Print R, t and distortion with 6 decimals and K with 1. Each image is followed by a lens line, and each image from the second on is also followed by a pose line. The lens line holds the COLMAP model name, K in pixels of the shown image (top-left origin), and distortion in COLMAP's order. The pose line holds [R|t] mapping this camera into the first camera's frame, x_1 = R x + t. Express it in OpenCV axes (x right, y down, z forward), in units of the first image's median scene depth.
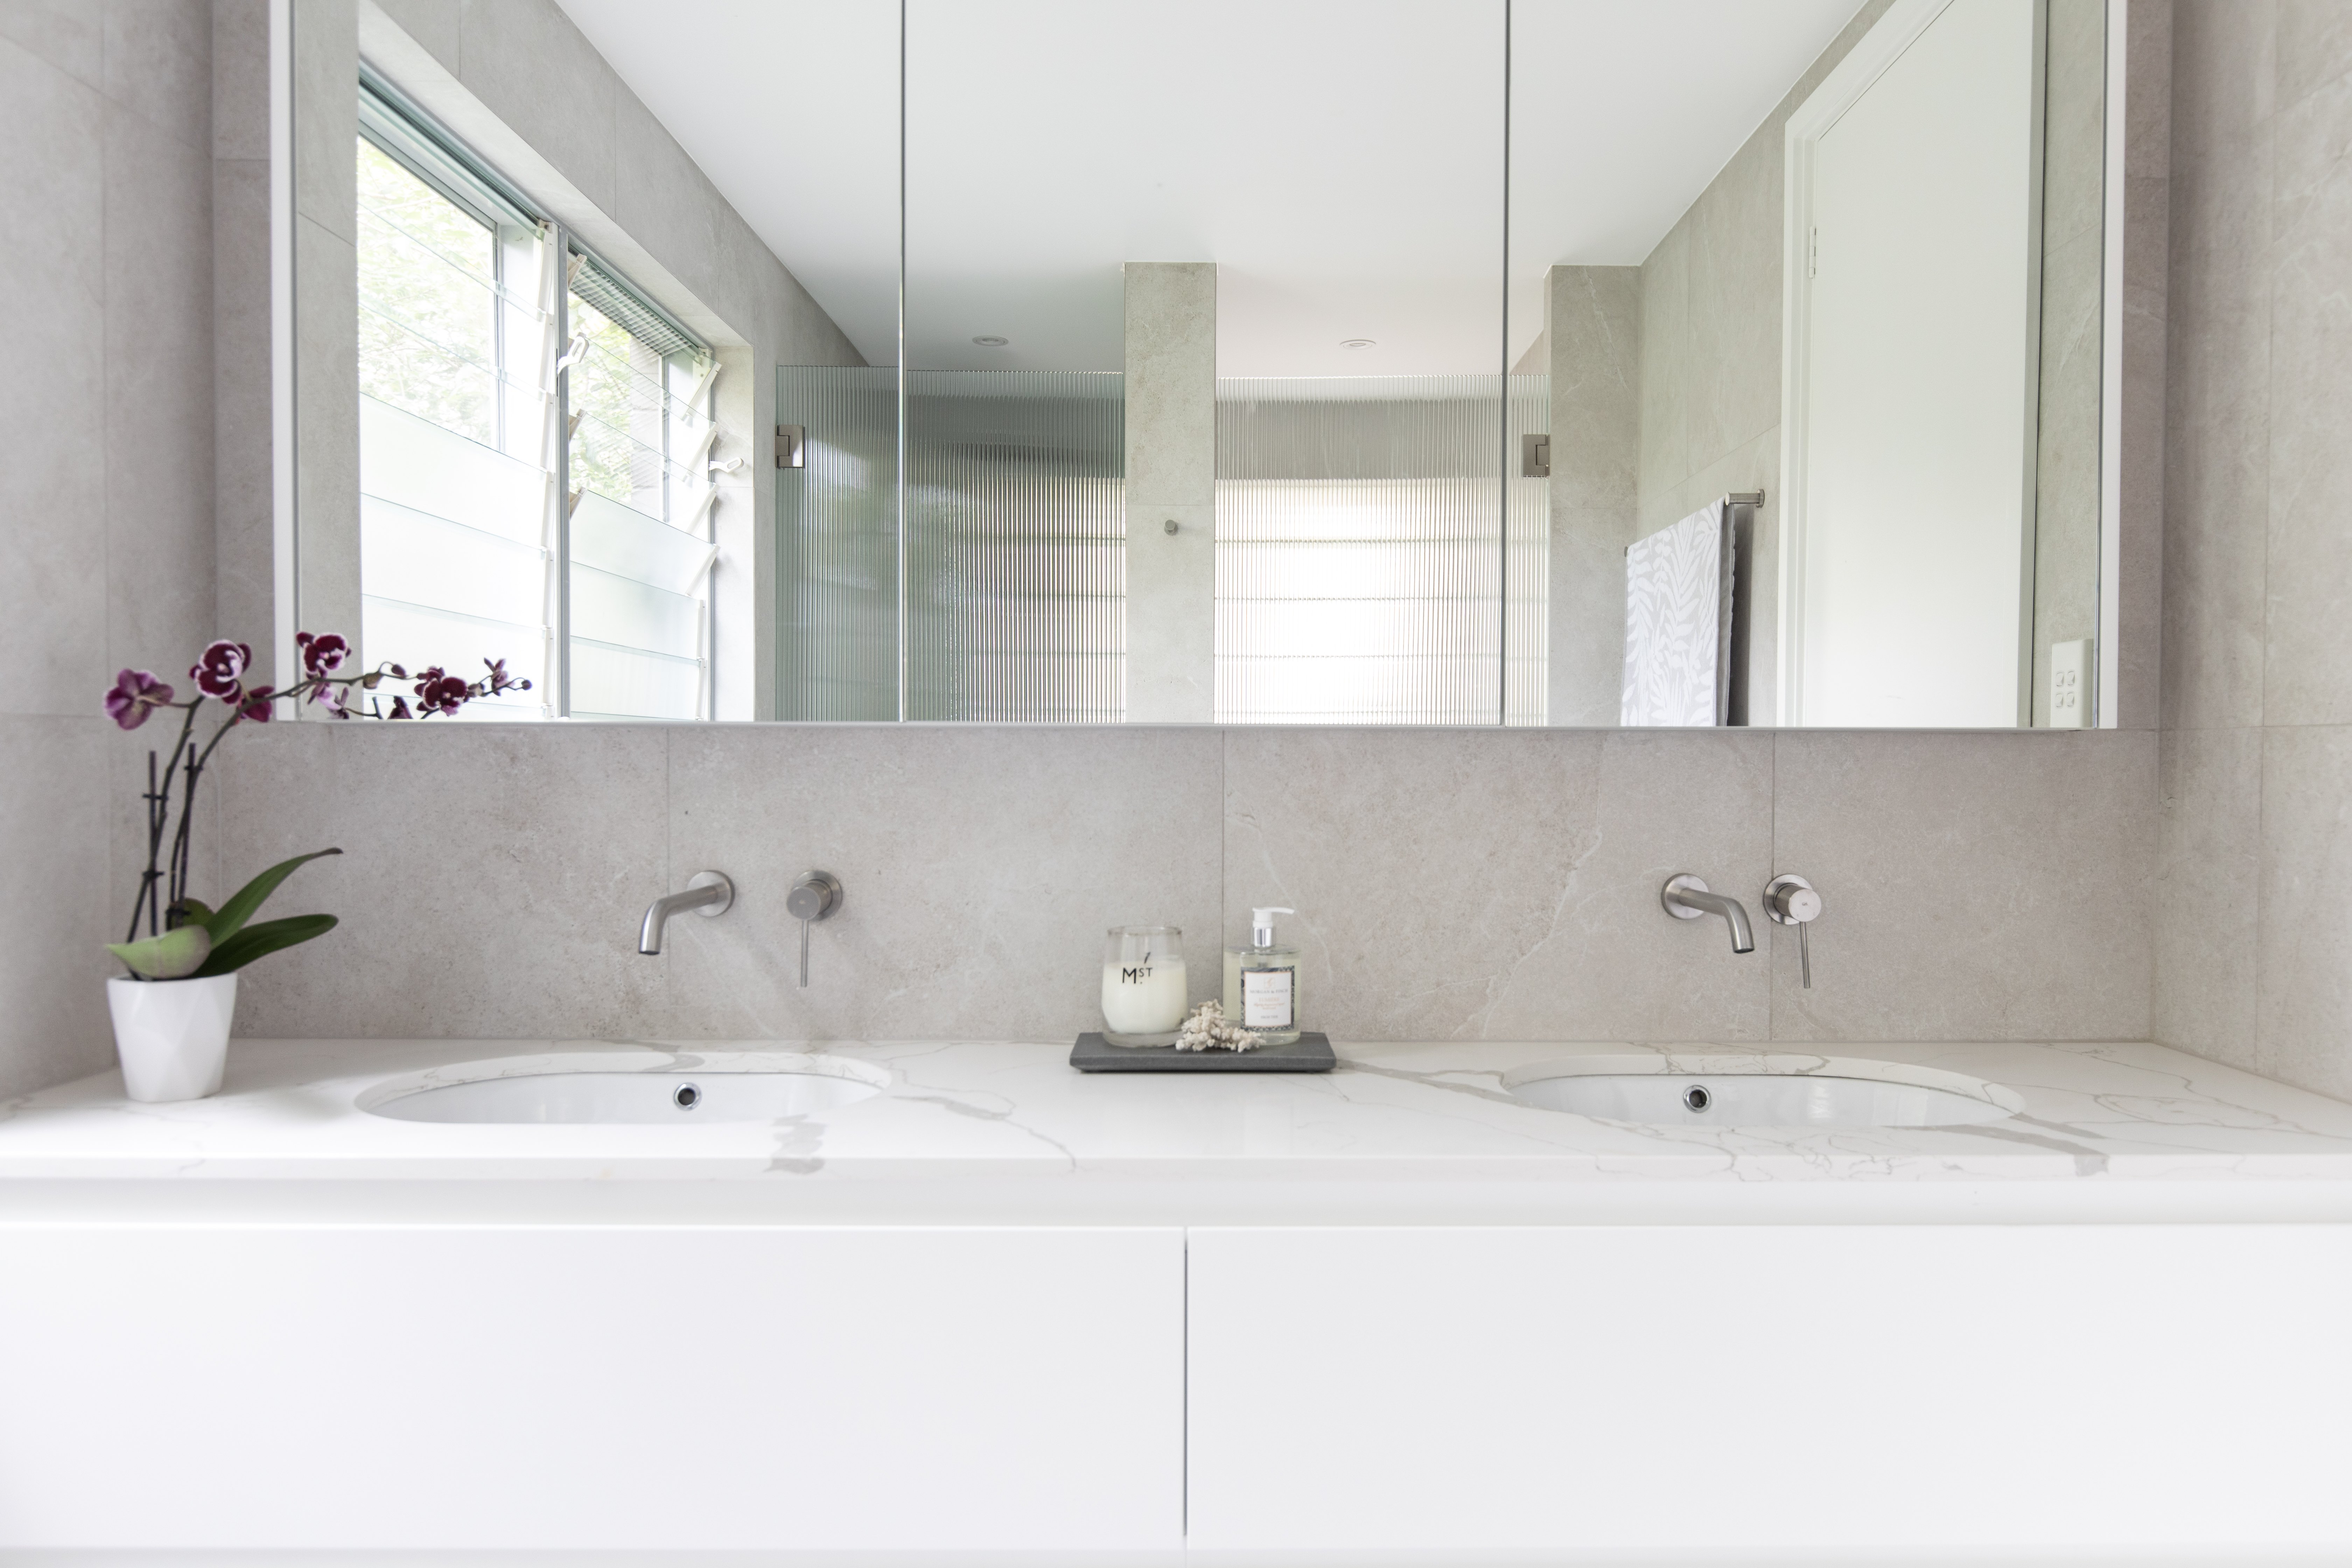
lens RADIAL K [[1623.8, 0, 1224.0], [0, 1623.8, 789.3], [0, 0, 1]] dist [0.000063, -0.002539]
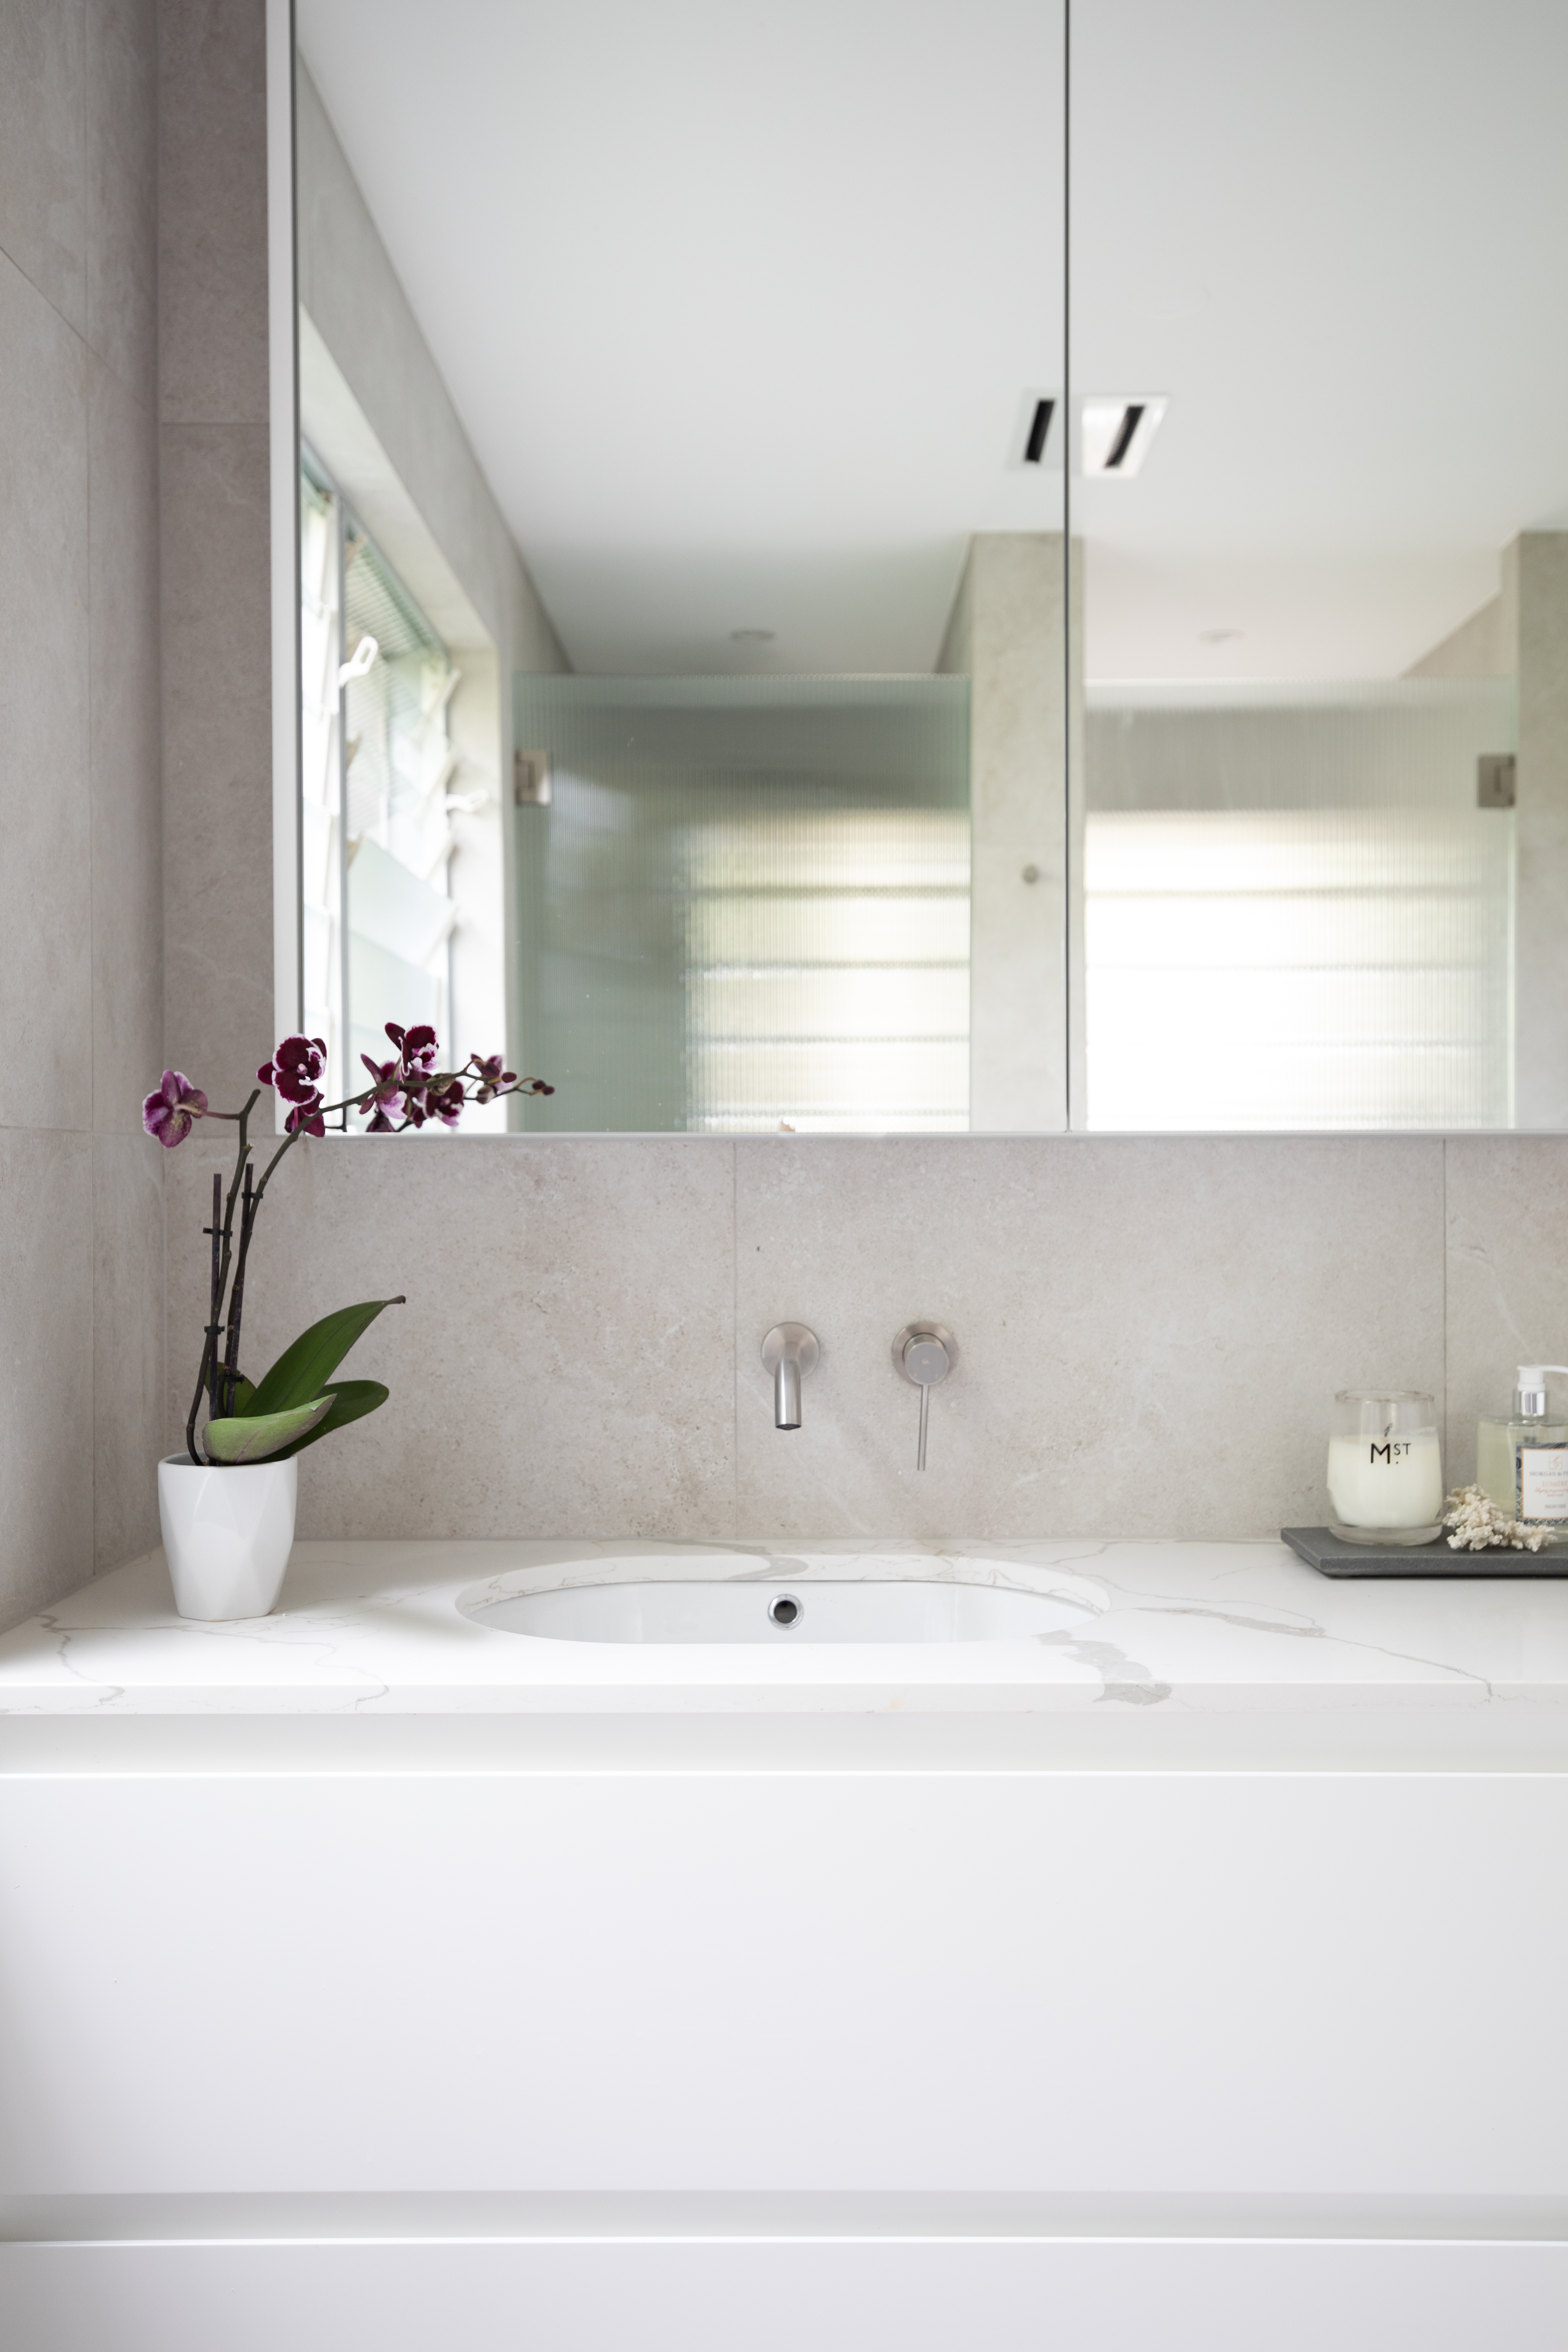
lens RADIAL K [[2148.5, 0, 784.0], [0, 2148.5, 1176.0], [0, 0, 1]] dist [0.026403, 0.012195]
pose [[0.999927, -0.006530, -0.010160, -0.316737], [0.006321, 0.999771, -0.020462, 0.000594], [0.010291, 0.020396, 0.999739, -0.039937]]
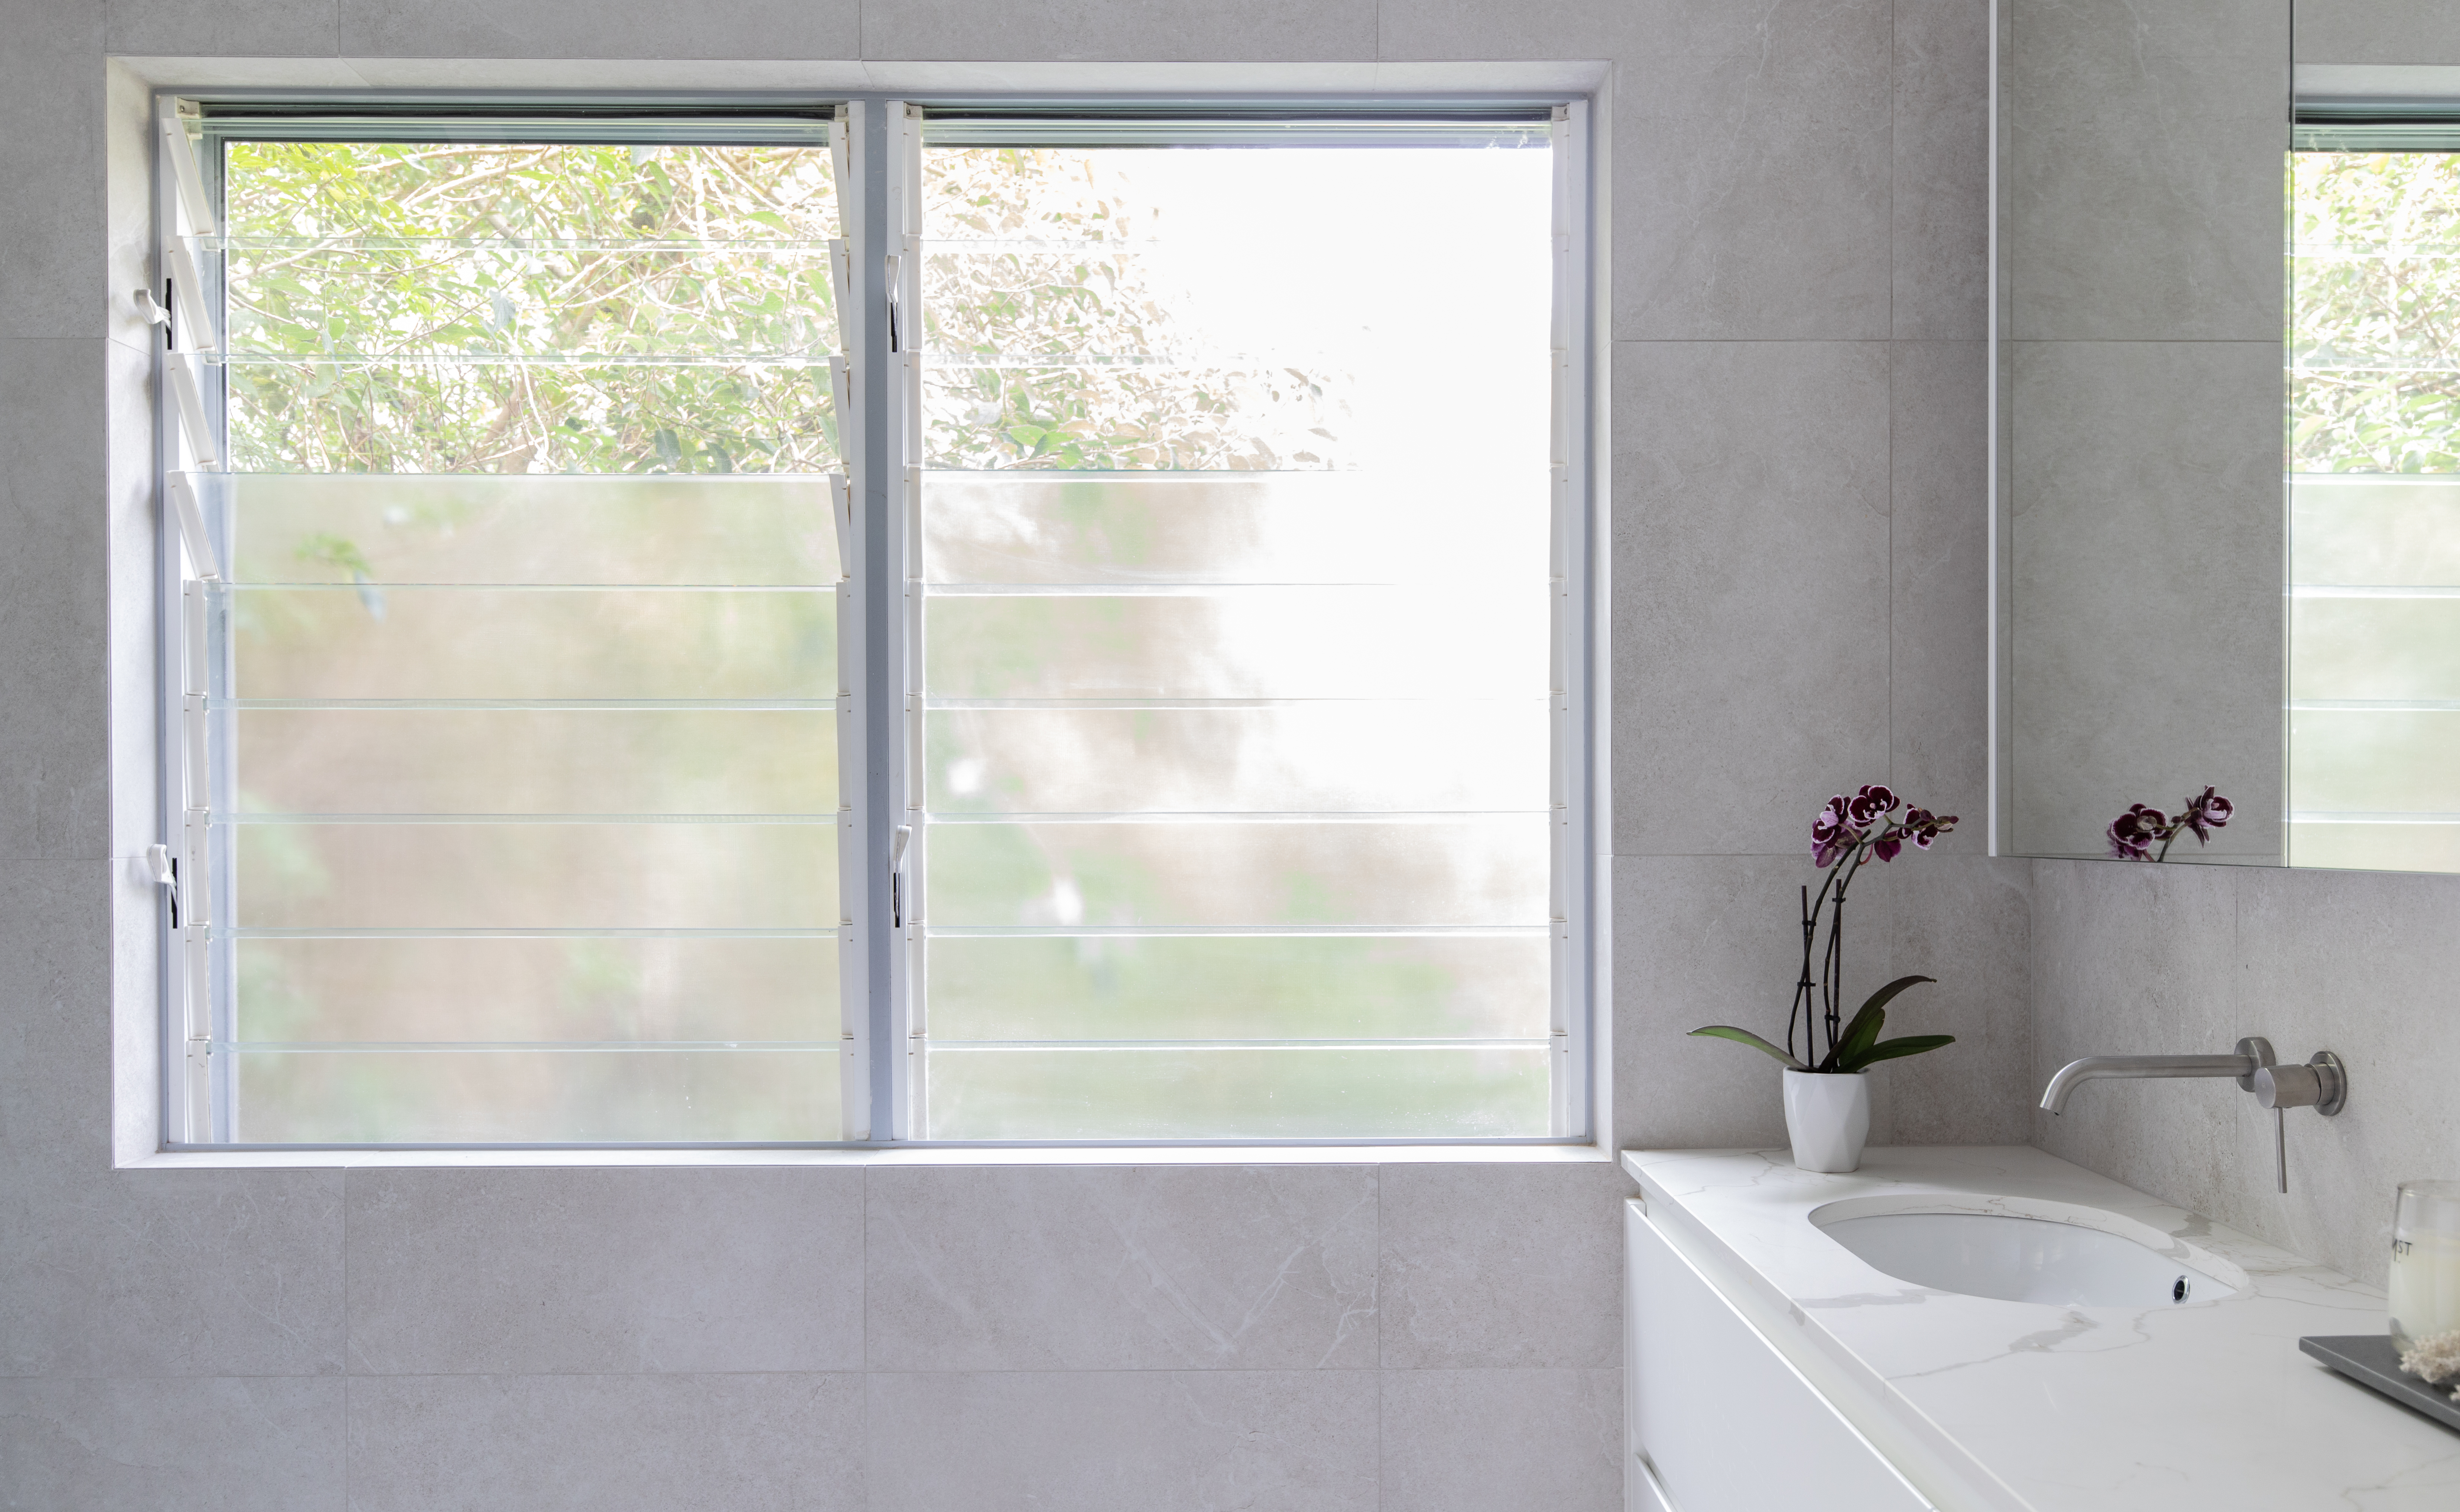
lens RADIAL K [[1998.6, 0, 1234.8], [0, 1998.6, 839.7], [0, 0, 1]] dist [-0.000509, -0.000044]
pose [[-0.012615, 0.003596, -0.999914, 0.748544], [-0.016988, 0.999848, 0.003811, -0.048520], [0.999776, 0.017035, -0.012552, 0.493035]]
